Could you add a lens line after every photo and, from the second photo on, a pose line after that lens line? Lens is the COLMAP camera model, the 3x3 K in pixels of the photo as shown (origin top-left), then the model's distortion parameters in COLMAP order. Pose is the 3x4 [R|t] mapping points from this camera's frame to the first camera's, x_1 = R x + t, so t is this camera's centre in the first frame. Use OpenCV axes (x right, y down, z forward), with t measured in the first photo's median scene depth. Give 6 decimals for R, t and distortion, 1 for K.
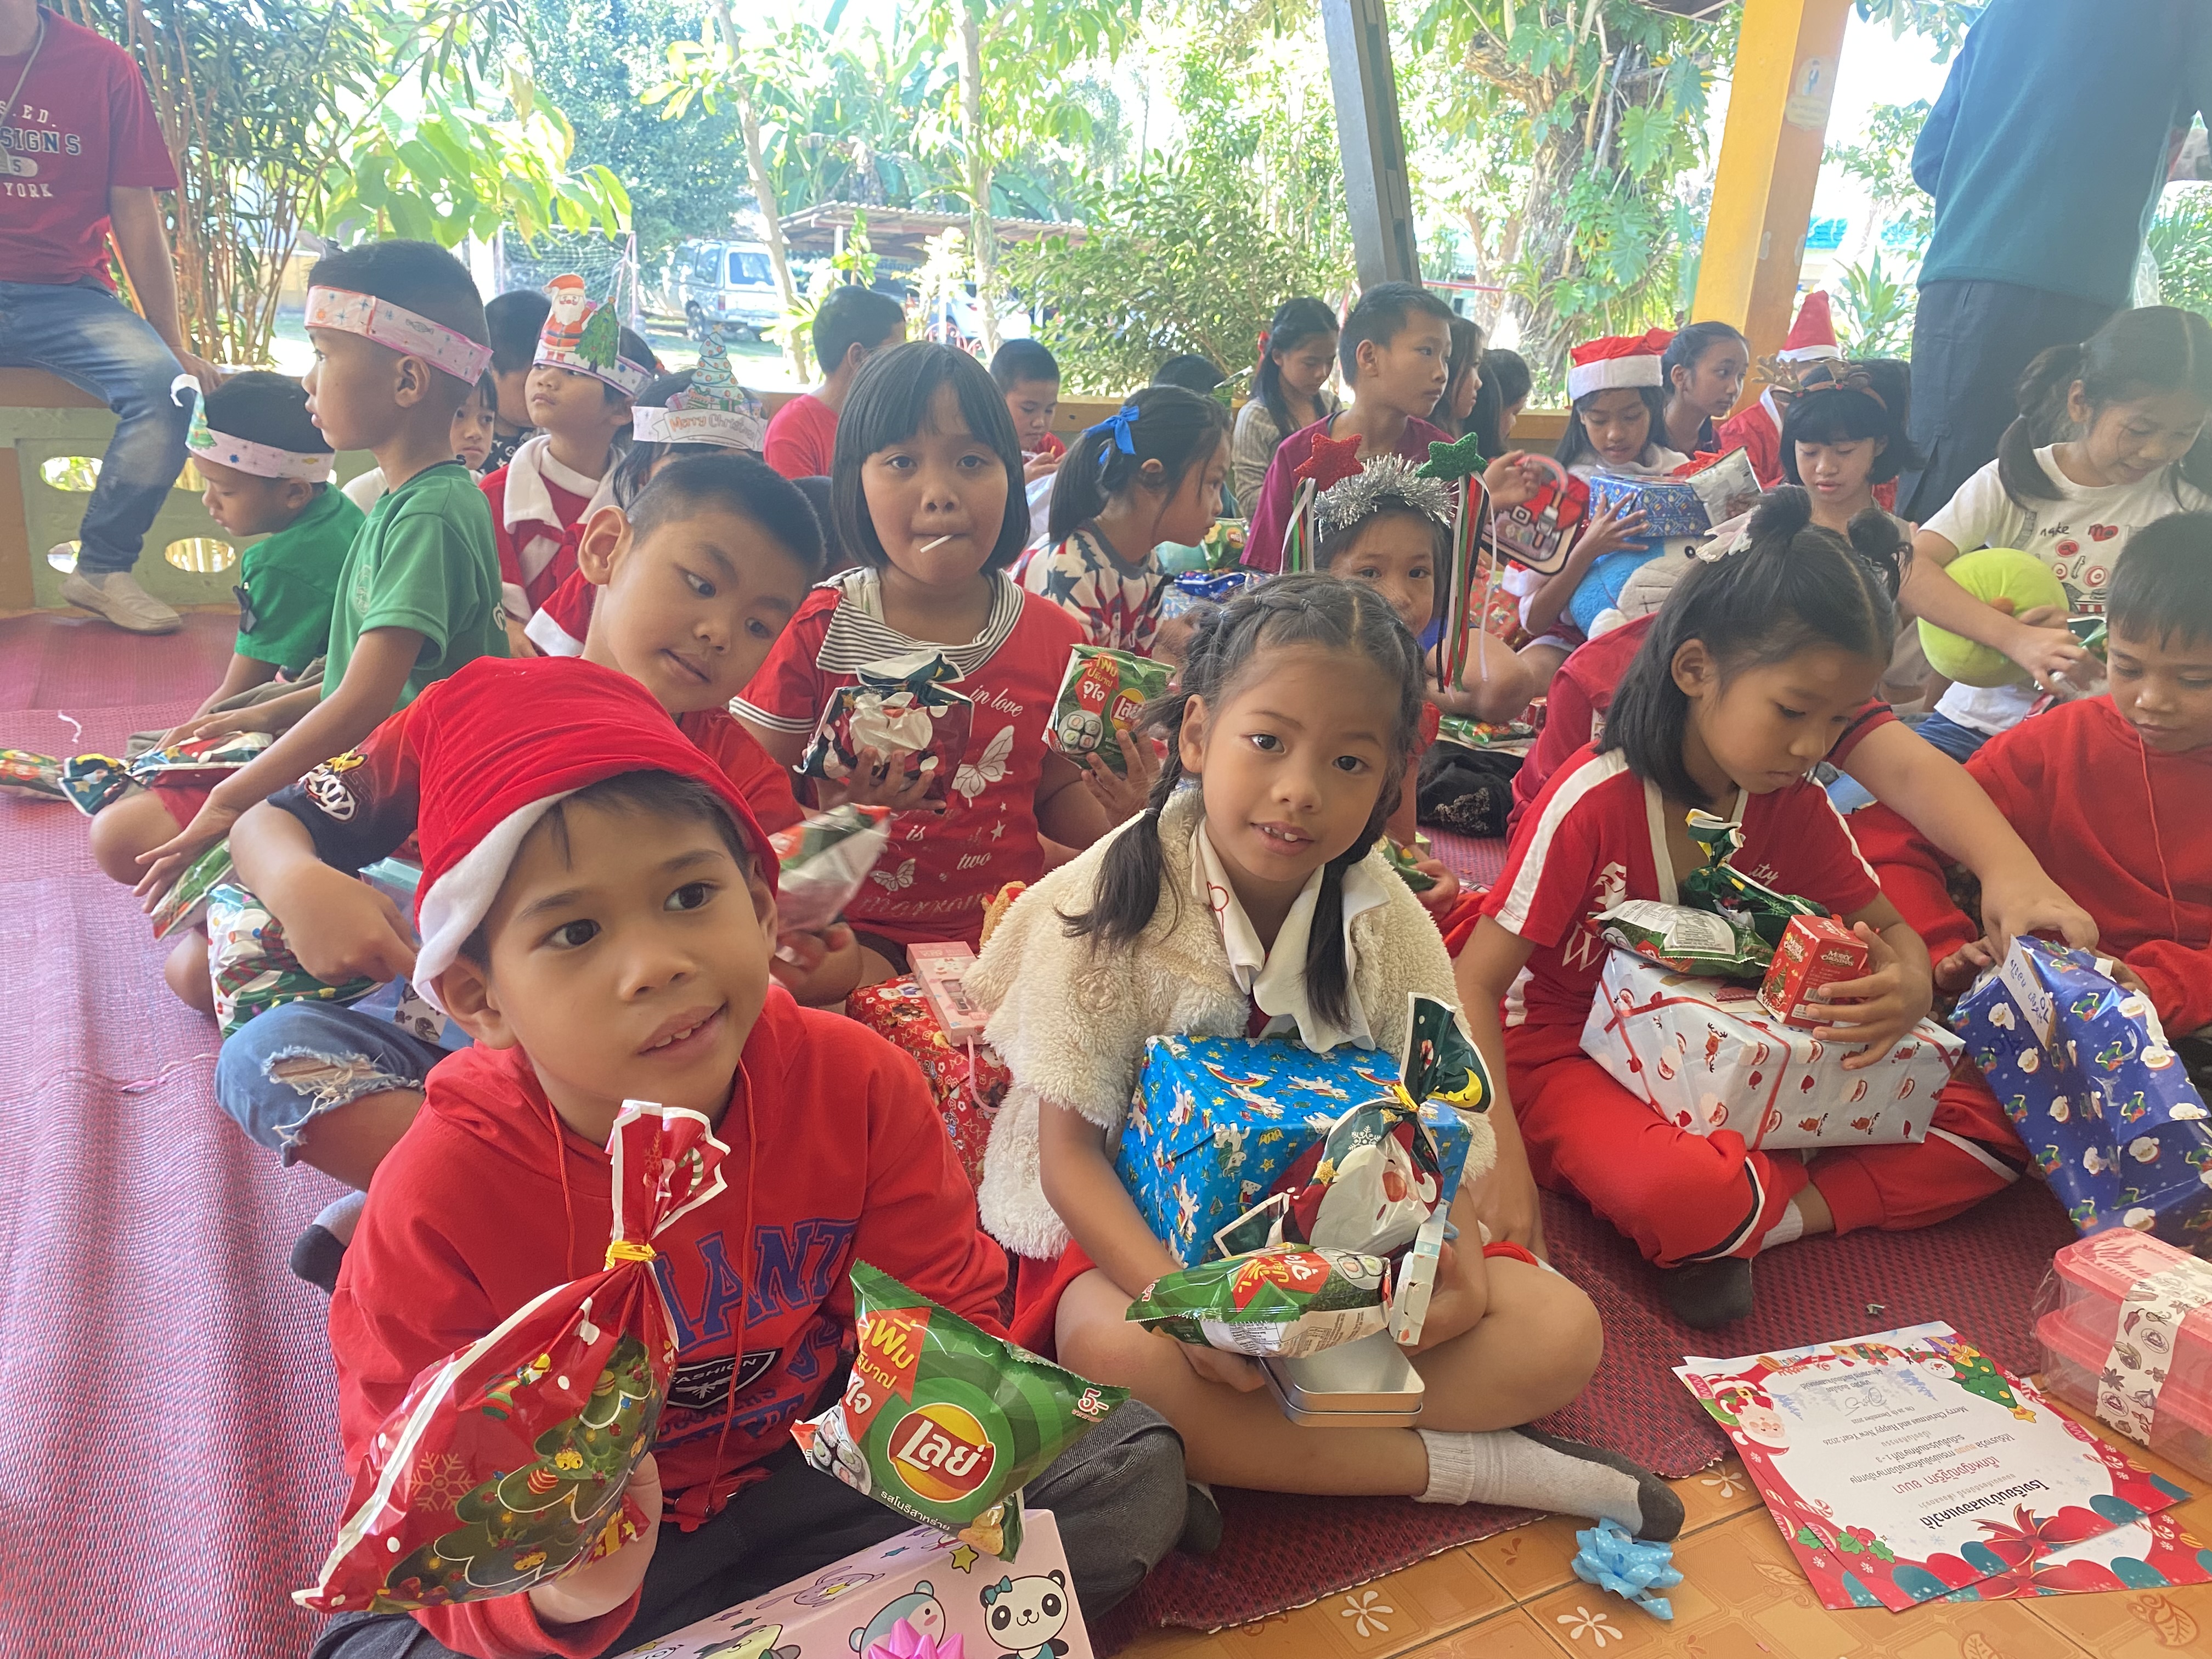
lens RADIAL K [[1648.4, 0, 1109.0], [0, 1648.4, 816.2], [0, 0, 1]] dist [-0.014648, 0.005726]
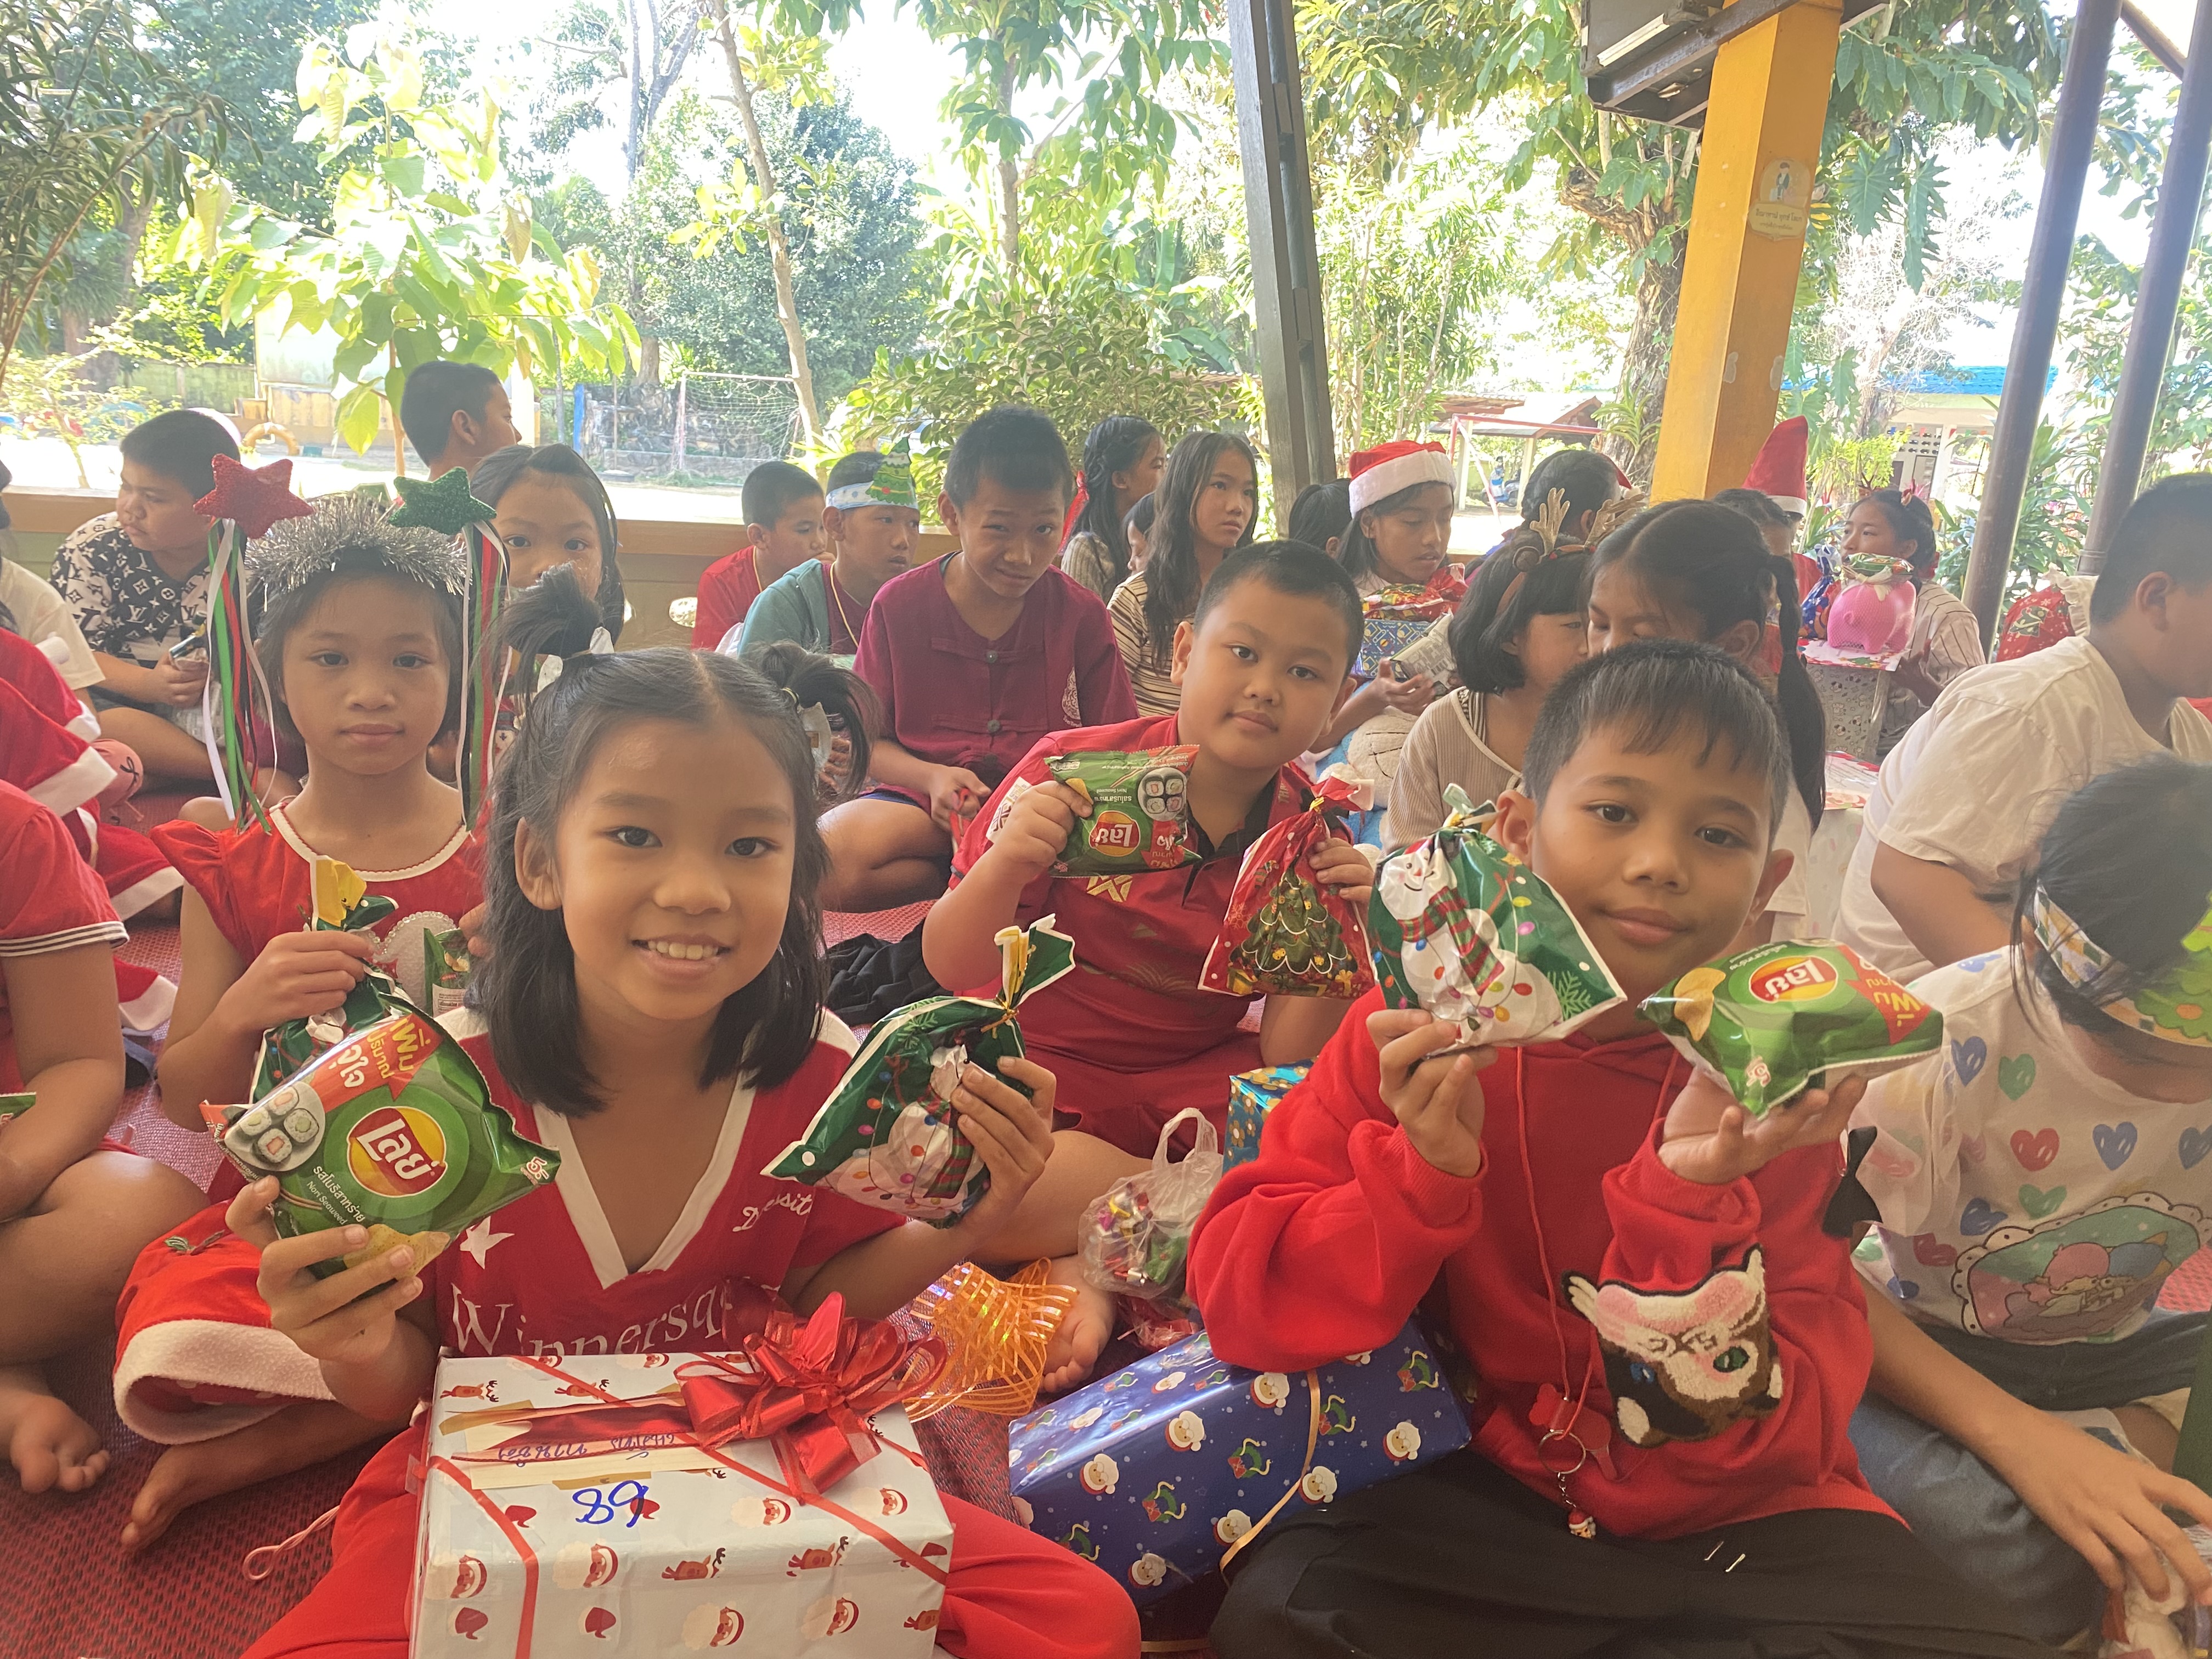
lens RADIAL K [[1648.4, 0, 1109.4], [0, 1648.4, 826.6], [0, 0, 1]] dist [-0.014648, 0.005726]
pose [[0.991474, 0.032053, -0.126304, 0.089316], [-0.042039, 0.996128, -0.077209, -0.008928], [0.123340, 0.081861, 0.988982, 0.049785]]
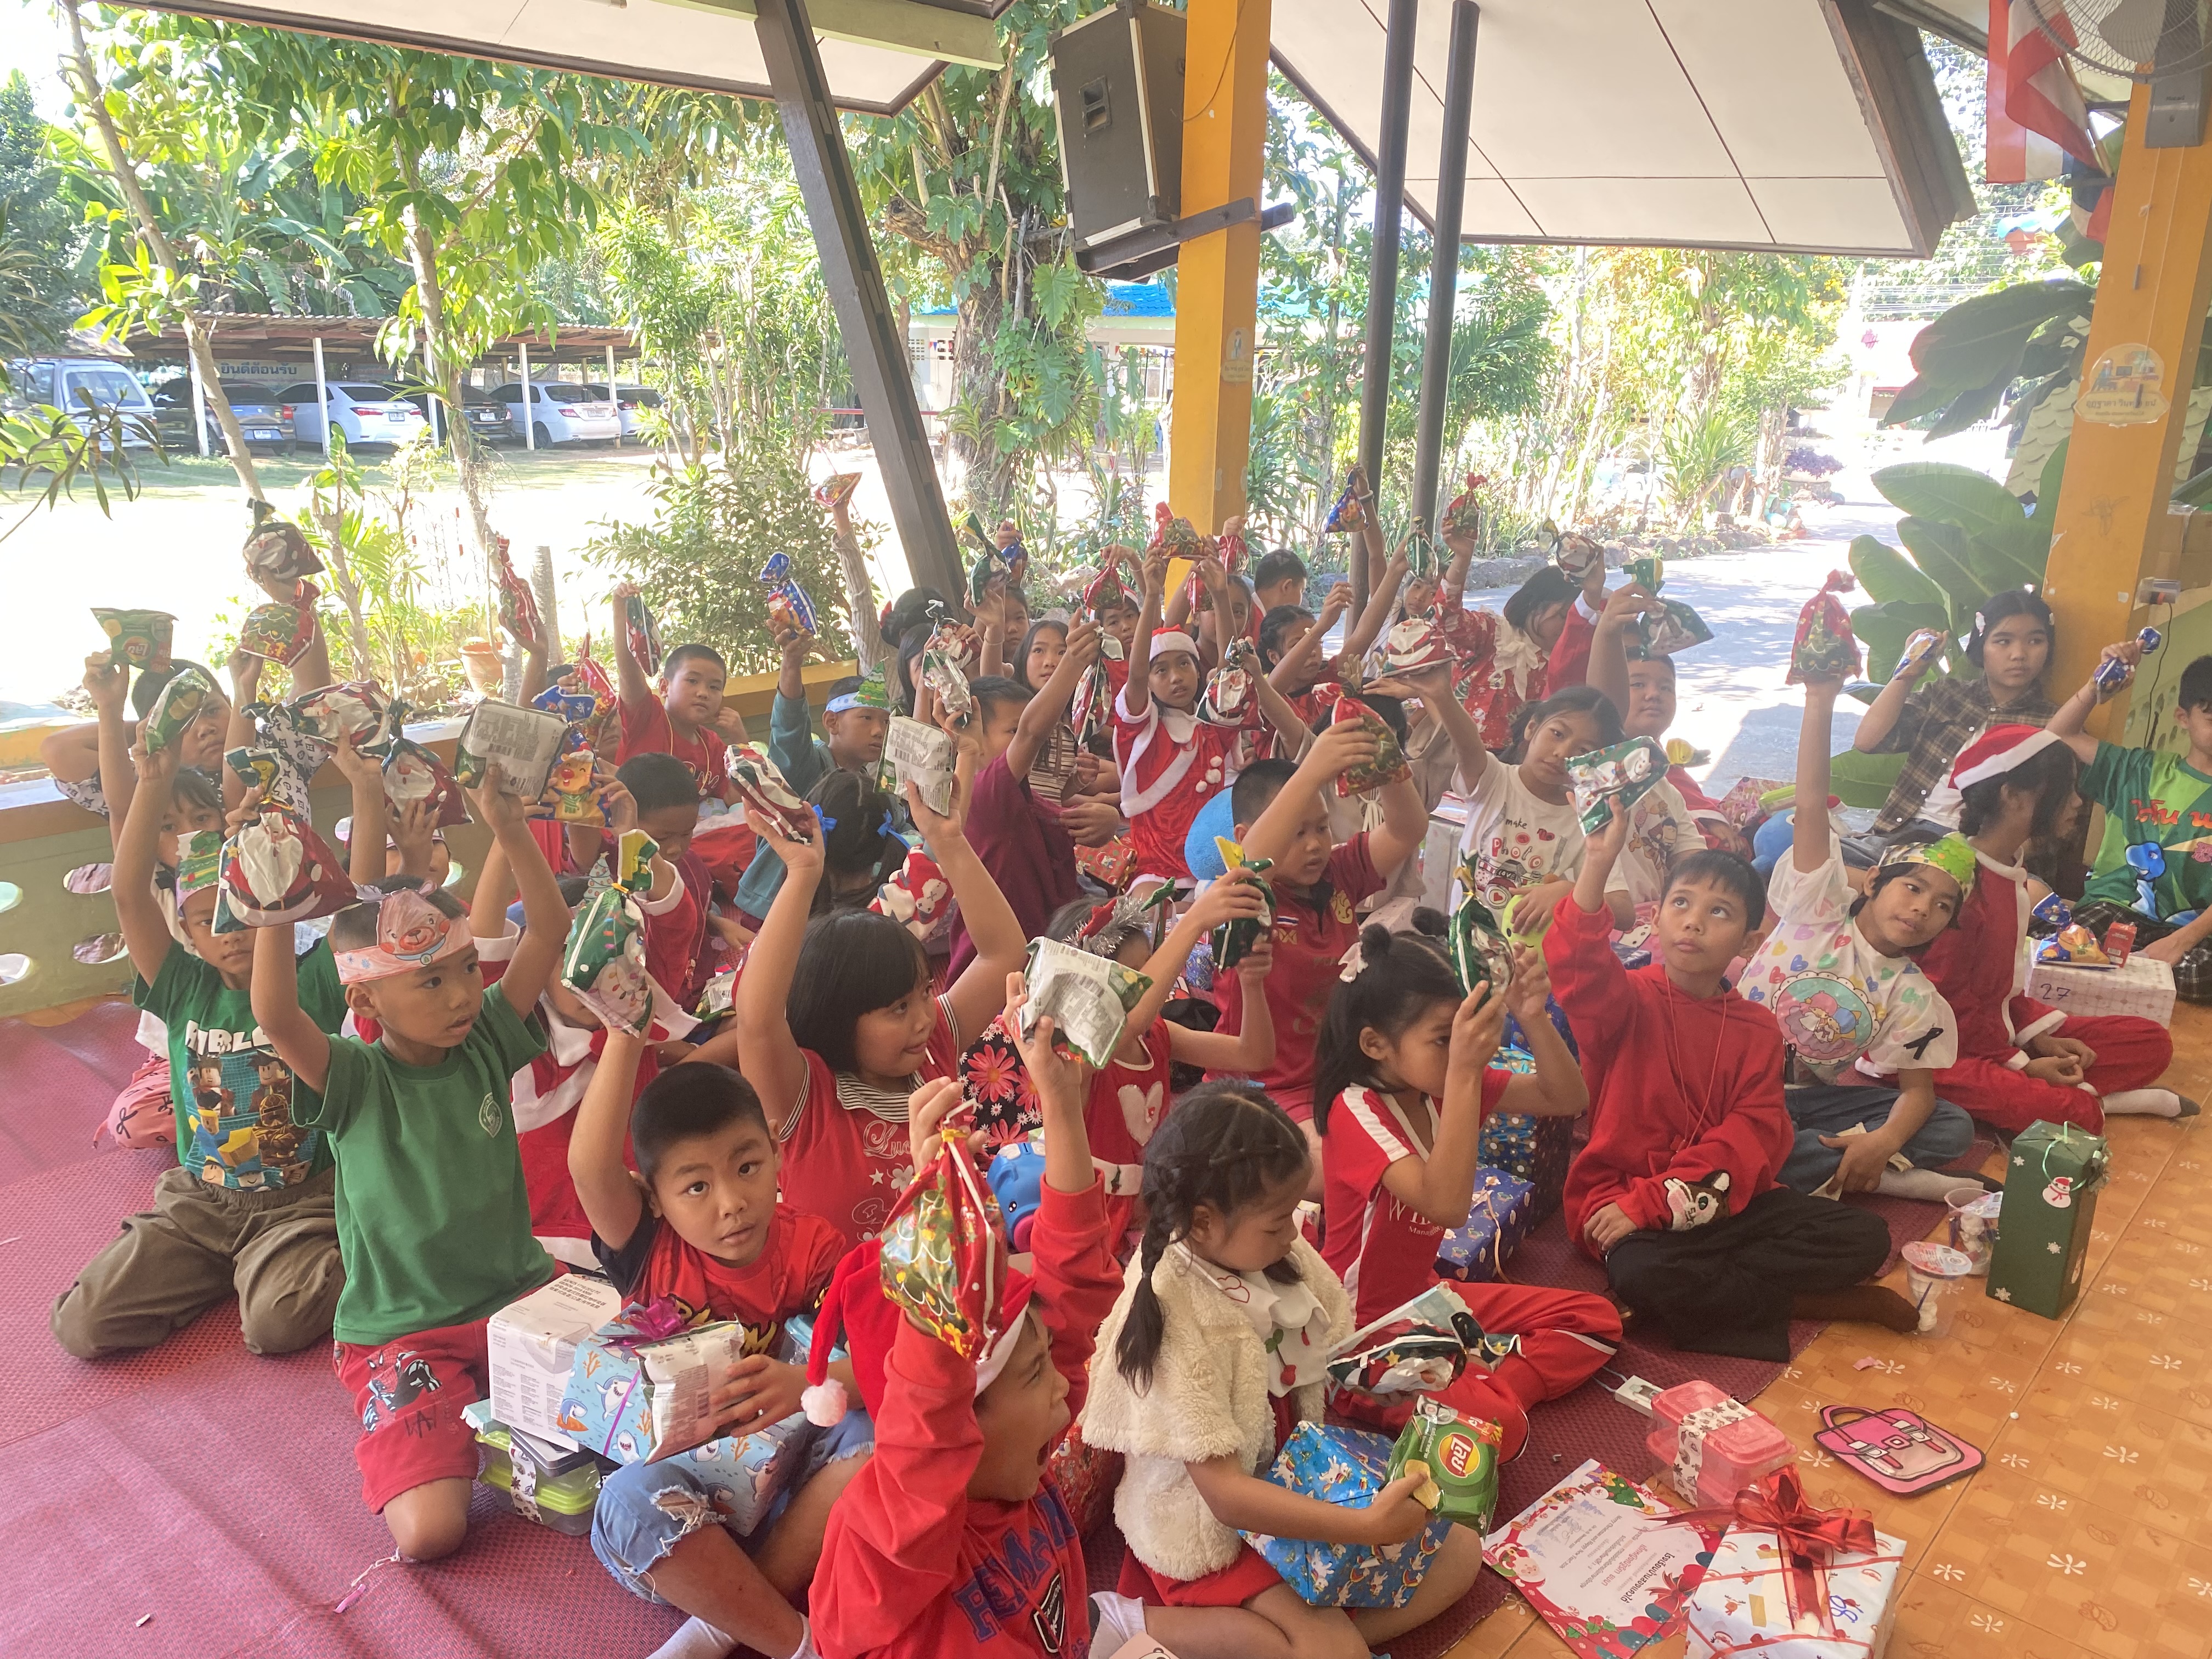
lens RADIAL K [[1648.4, 0, 1096.9], [0, 1648.4, 826.0], [0, 0, 1]] dist [-0.014648, 0.005726]
pose [[0.938308, -0.135182, 0.318284, -0.052179], [0.141312, 0.989958, 0.003864, -0.052222], [-0.315610, 0.041352, 0.947988, -0.056607]]
